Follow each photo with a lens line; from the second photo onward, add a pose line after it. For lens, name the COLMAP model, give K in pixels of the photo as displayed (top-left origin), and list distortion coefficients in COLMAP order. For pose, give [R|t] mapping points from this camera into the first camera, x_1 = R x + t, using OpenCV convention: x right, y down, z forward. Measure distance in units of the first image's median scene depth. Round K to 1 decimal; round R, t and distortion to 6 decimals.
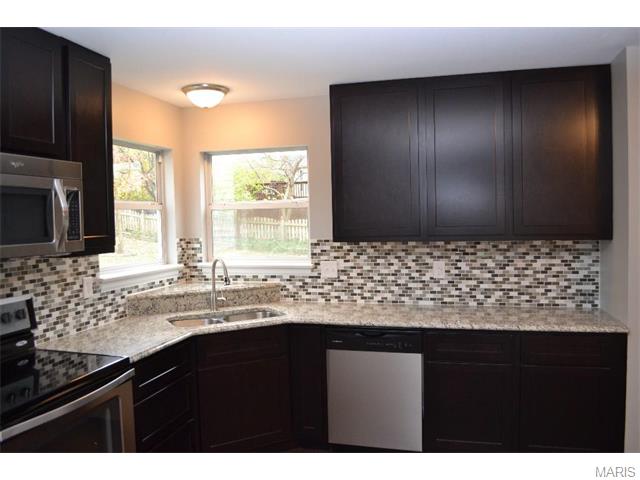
lens RADIAL K [[511.9, 0, 316.8], [0, 511.9, 245.6], [0, 0, 1]] dist [-0.080980, 0.005744]
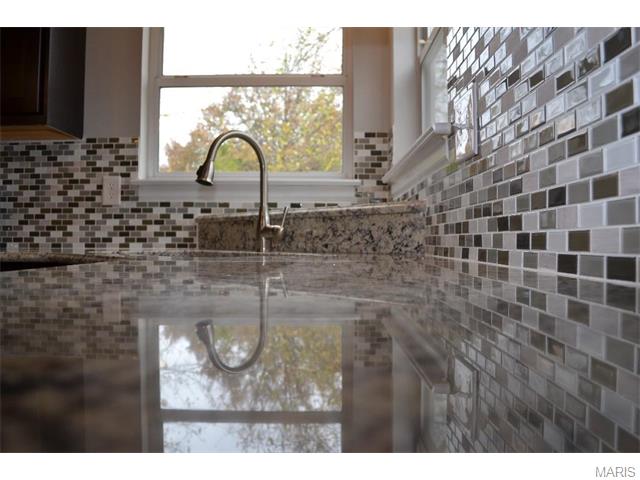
lens RADIAL K [[511.9, 0, 319.2], [0, 511.9, 240.0], [0, 0, 1]] dist [-0.080980, 0.005744]
pose [[0.250166, 0.018480, -0.968027, 0.281670], [-0.061049, 0.998129, 0.003278, 0.119959], [0.966276, 0.058278, 0.250826, 1.000399]]
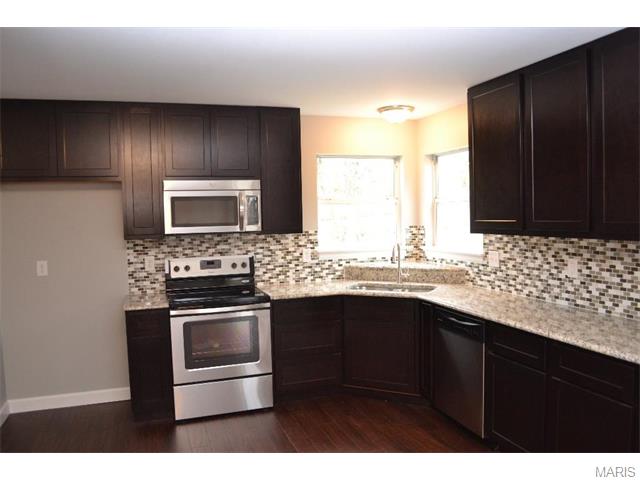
lens RADIAL K [[511.9, 0, 321.8], [0, 511.9, 238.0], [0, 0, 1]] dist [-0.080980, 0.005744]
pose [[0.565380, 0.048363, -0.823412, 0.785234], [-0.033917, 0.998798, 0.035375, -0.025377], [0.824133, 0.007927, 0.566341, 0.128827]]
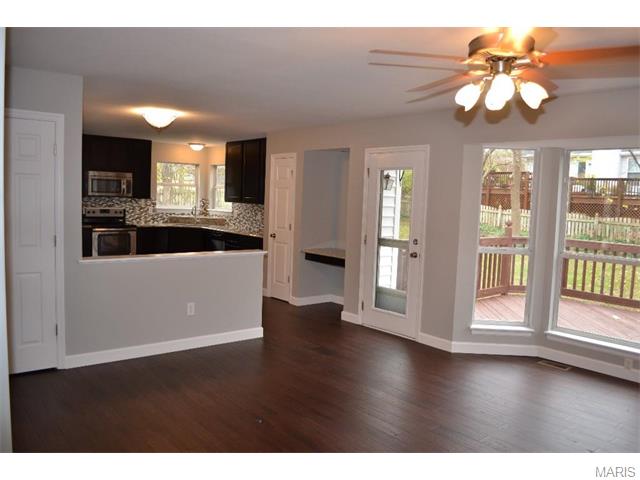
lens RADIAL K [[511.9, 0, 319.0], [0, 511.9, 238.9], [0, 0, 1]] dist [-0.080980, 0.005744]
pose [[0.818704, 0.100461, -0.565360, 2.048266], [-0.088307, 0.994892, 0.048907, 0.012264], [0.567385, 0.009885, 0.823393, -0.948103]]
